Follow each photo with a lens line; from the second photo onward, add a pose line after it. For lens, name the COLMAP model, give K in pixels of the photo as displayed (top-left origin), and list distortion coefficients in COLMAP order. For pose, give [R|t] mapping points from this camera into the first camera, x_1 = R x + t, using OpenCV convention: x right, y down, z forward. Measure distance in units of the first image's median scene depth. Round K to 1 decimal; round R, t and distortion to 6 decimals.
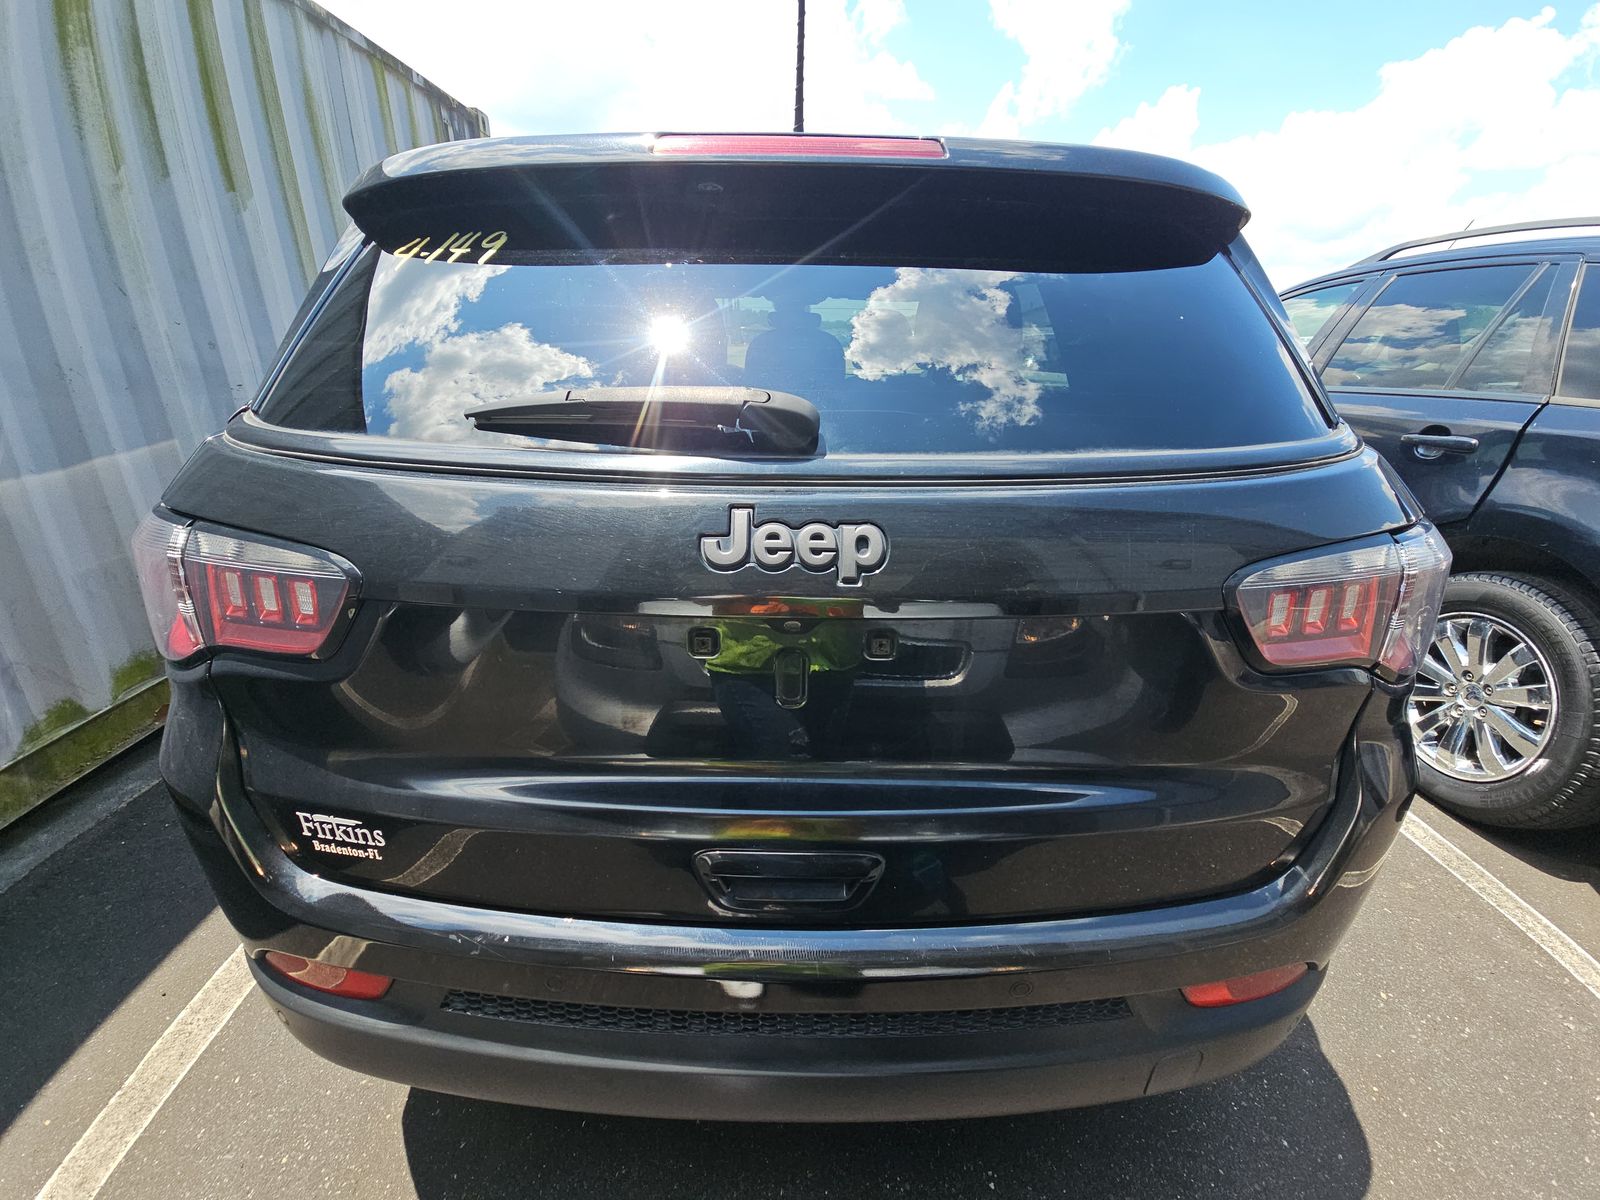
lens RADIAL K [[592.7, 0, 800.5], [0, 592.7, 586.5], [0, 0, 1]] dist [-0.000141, -0.000006]
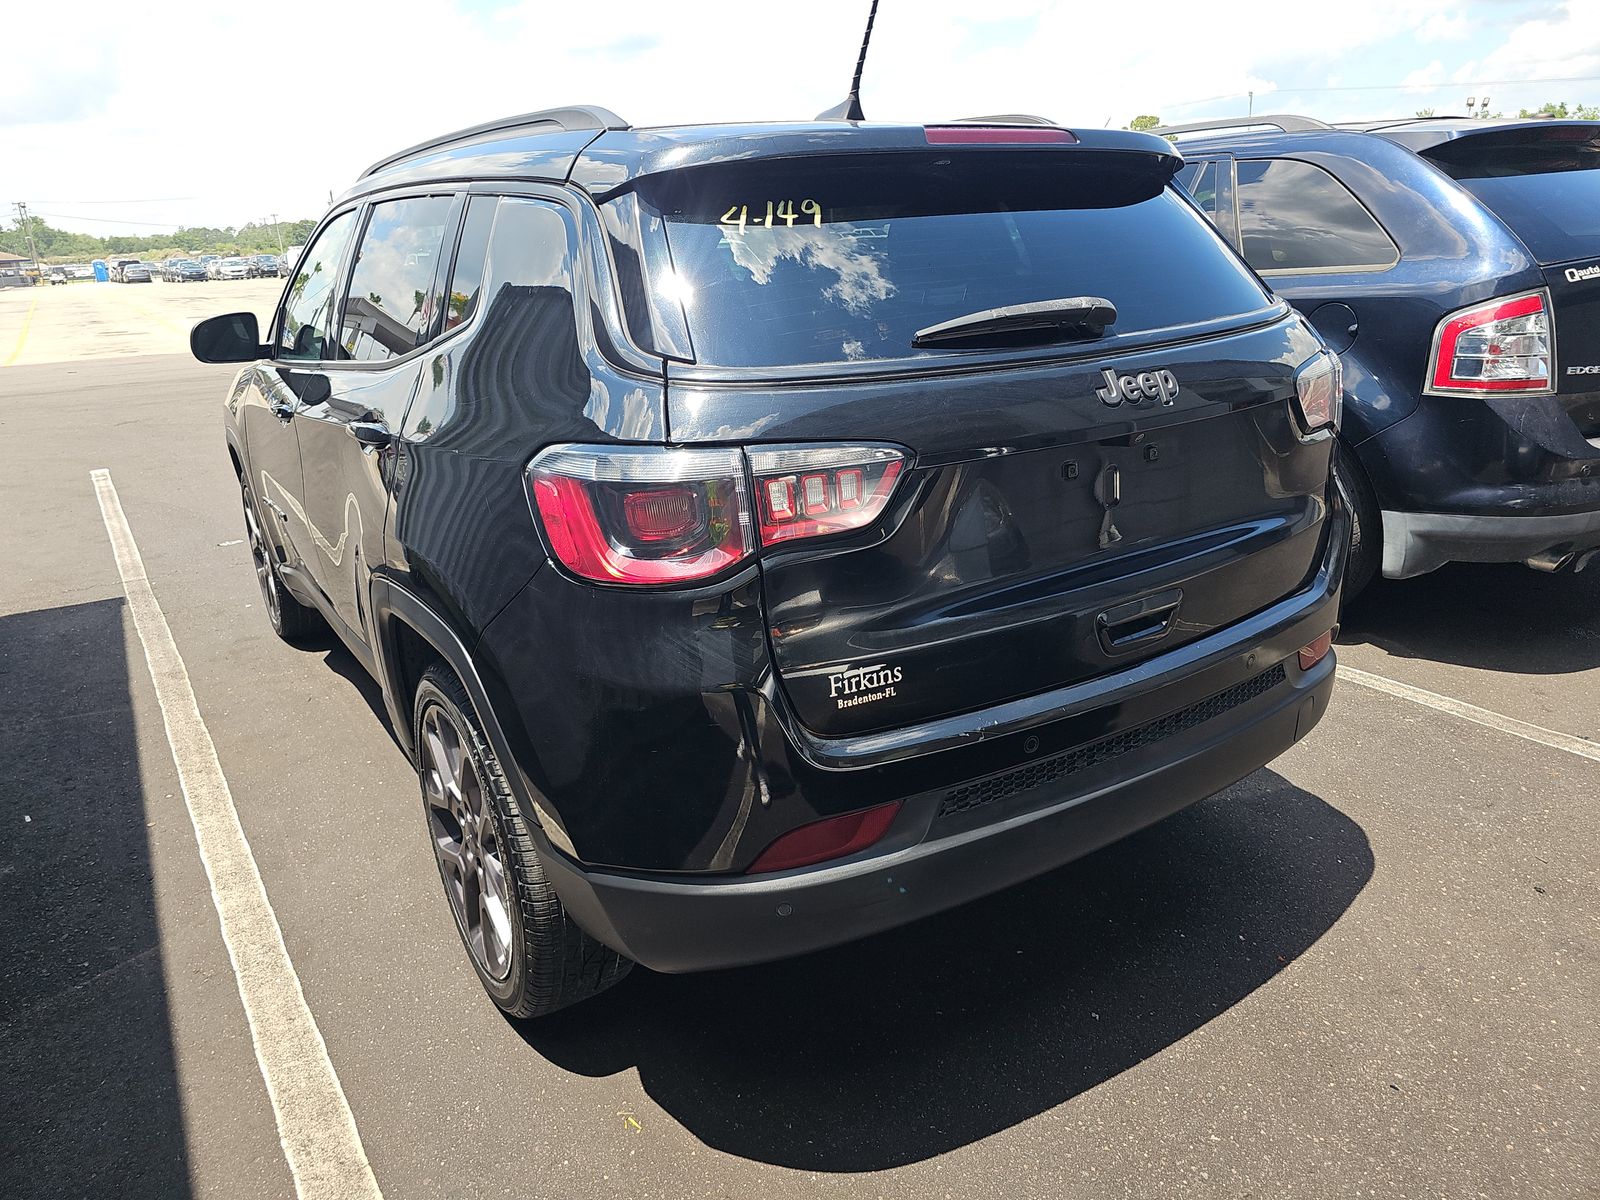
lens RADIAL K [[1059.9, 0, 800.0], [0, 1059.9, 600.0], [0, 0, 1]] dist [0.051468, -0.050482]
pose [[0.823654, -0.203509, 0.529318, -1.974597], [0.239704, 0.970846, 0.000269, 0.224348], [-0.513941, 0.126658, 0.848424, -0.758477]]
